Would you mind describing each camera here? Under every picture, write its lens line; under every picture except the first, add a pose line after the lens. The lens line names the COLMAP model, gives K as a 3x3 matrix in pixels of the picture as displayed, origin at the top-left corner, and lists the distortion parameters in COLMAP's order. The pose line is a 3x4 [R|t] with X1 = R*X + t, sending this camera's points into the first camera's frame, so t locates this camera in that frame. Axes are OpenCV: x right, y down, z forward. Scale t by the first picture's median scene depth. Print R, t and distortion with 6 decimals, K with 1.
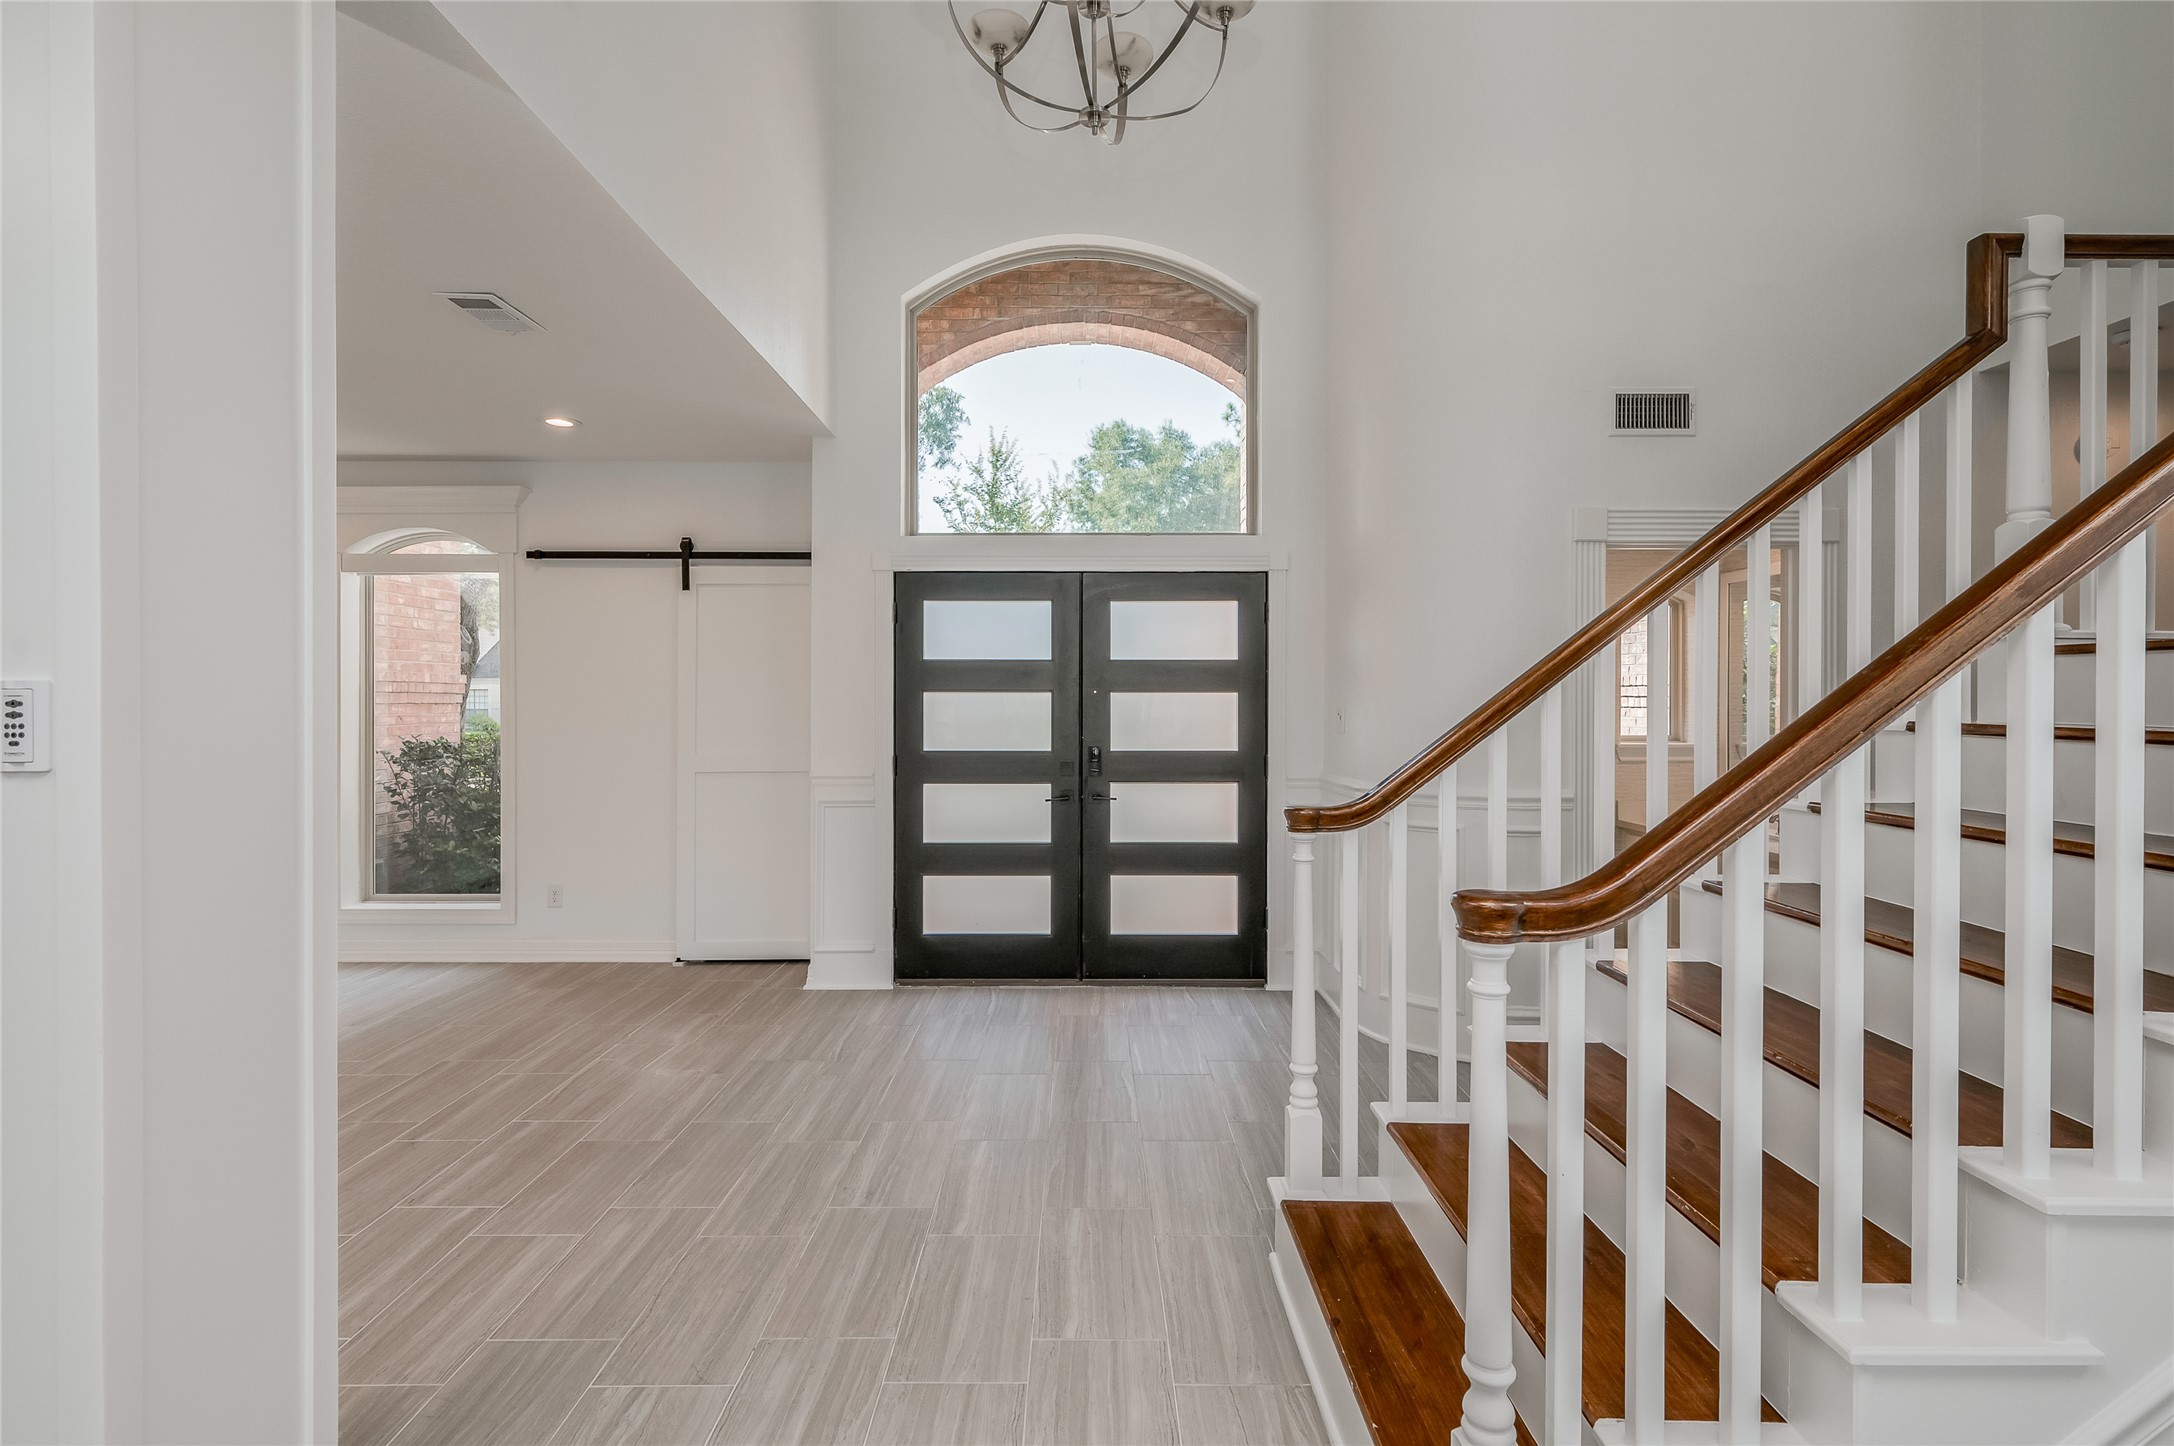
lens RADIAL K [[1052.1, 0, 1090.9], [0, 1052.1, 716.8], [0, 0, 1]] dist [-0.000776, -0.000148]
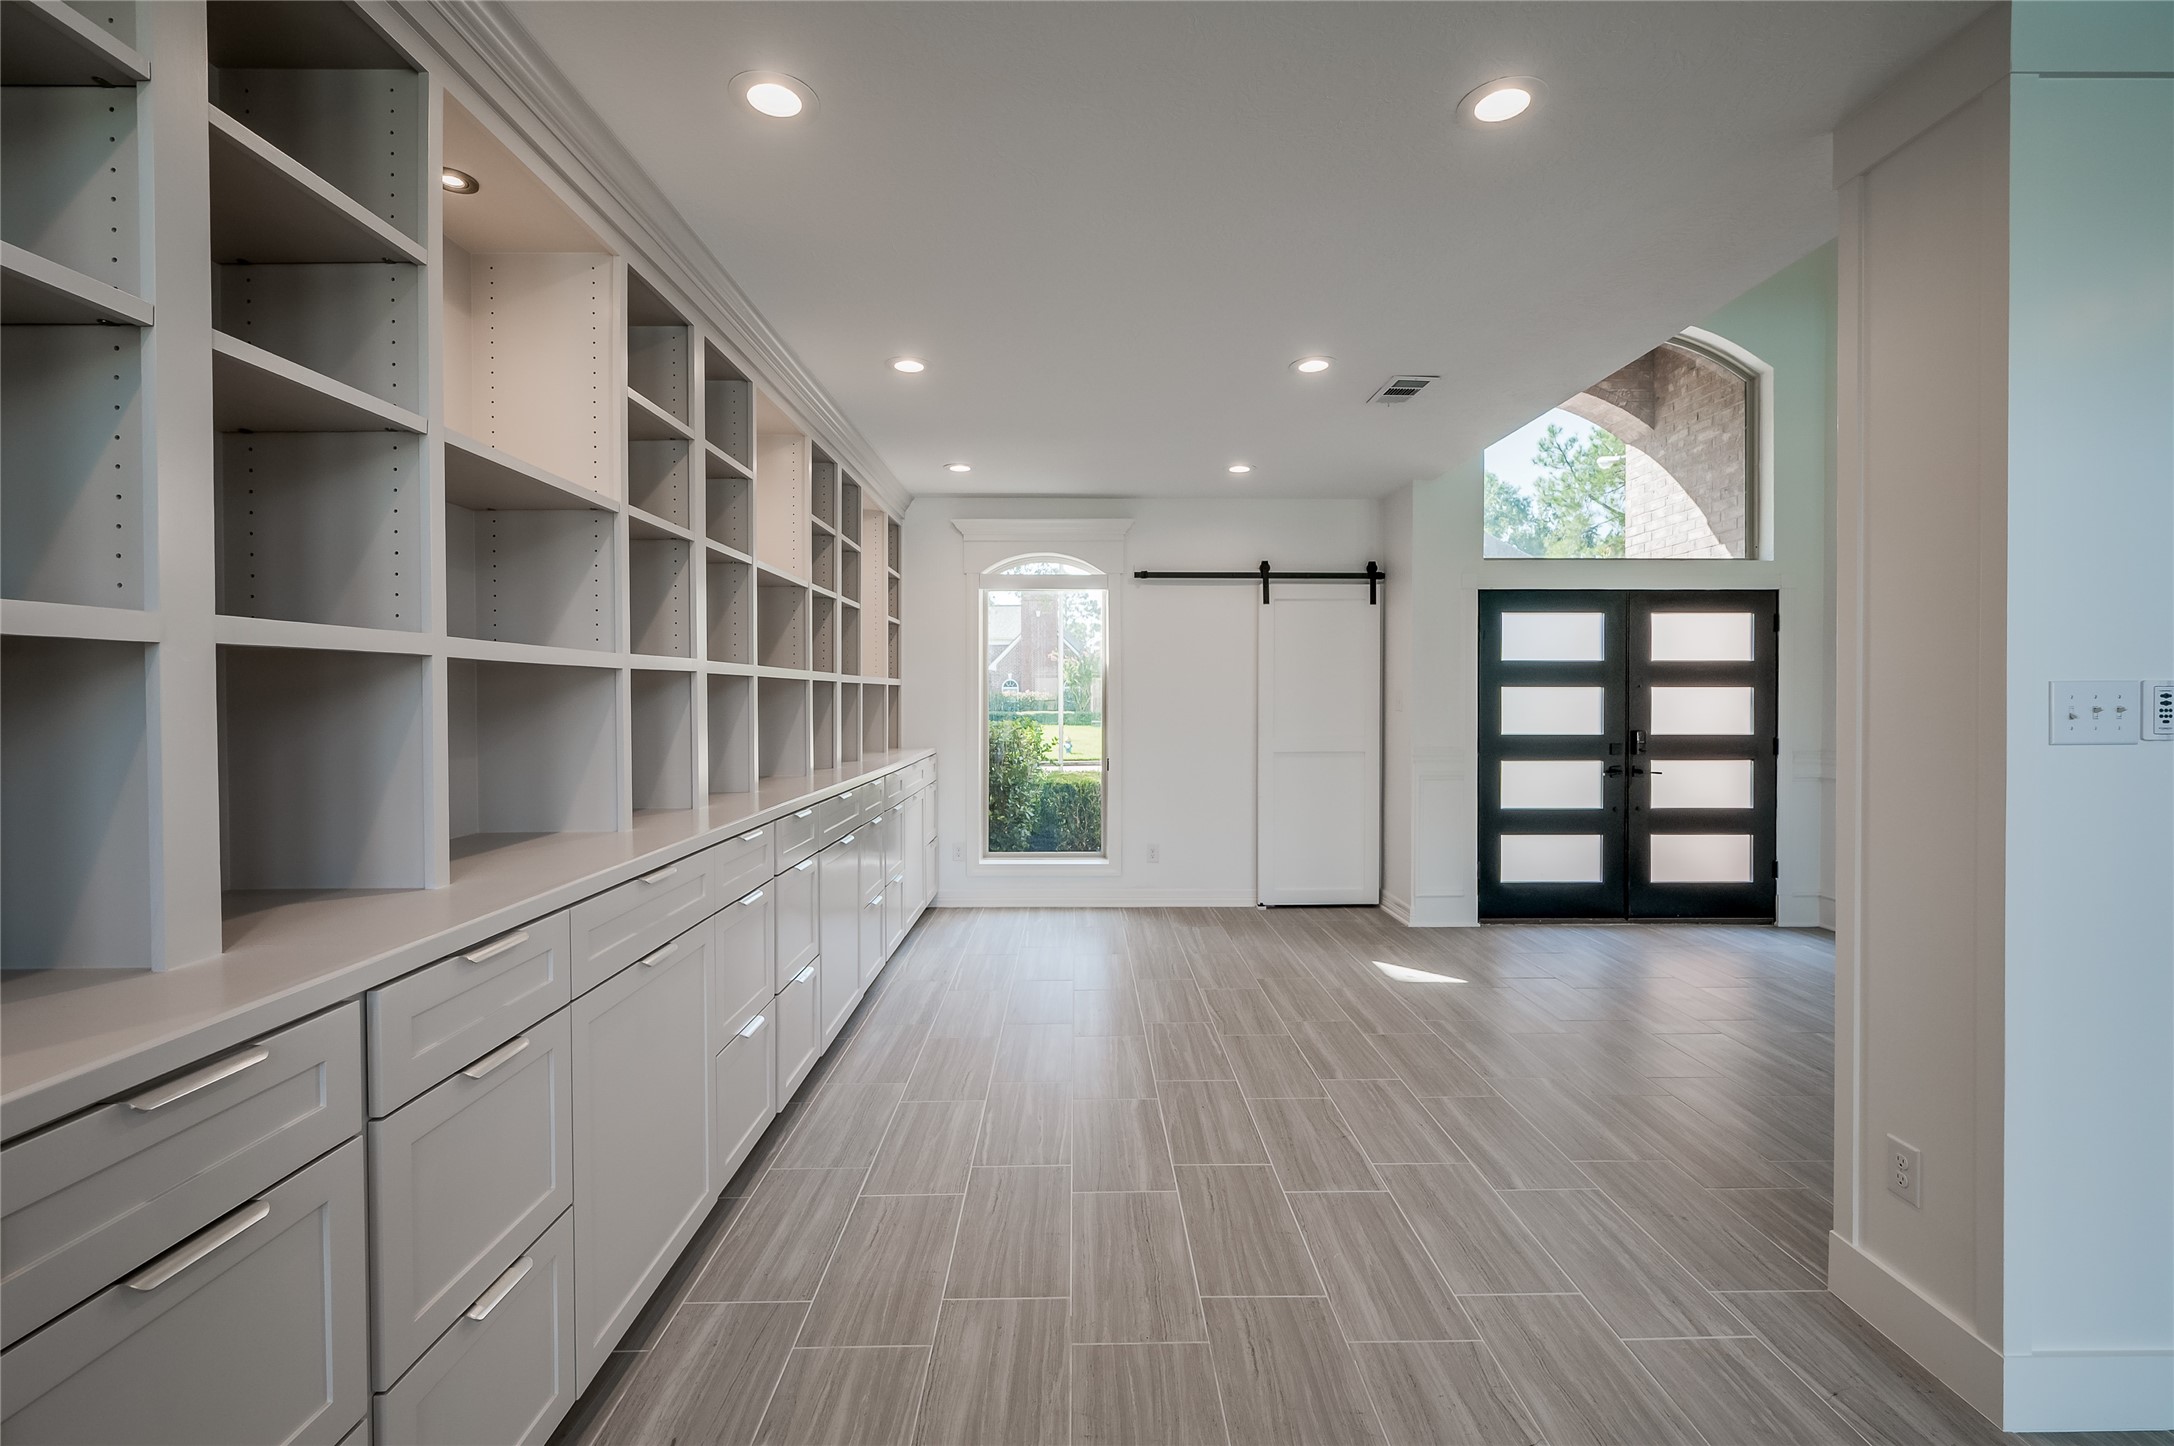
lens RADIAL K [[924.7, 0, 1087.0], [0, 924.7, 723.0], [0, 0, 1]] dist [-0.000689, -0.000148]
pose [[0.999994, -0.001127, 0.003150, -0.646819], [0.001077, 0.999876, 0.015734, 0.001111], [-0.003167, -0.015731, 0.999871, -0.084410]]
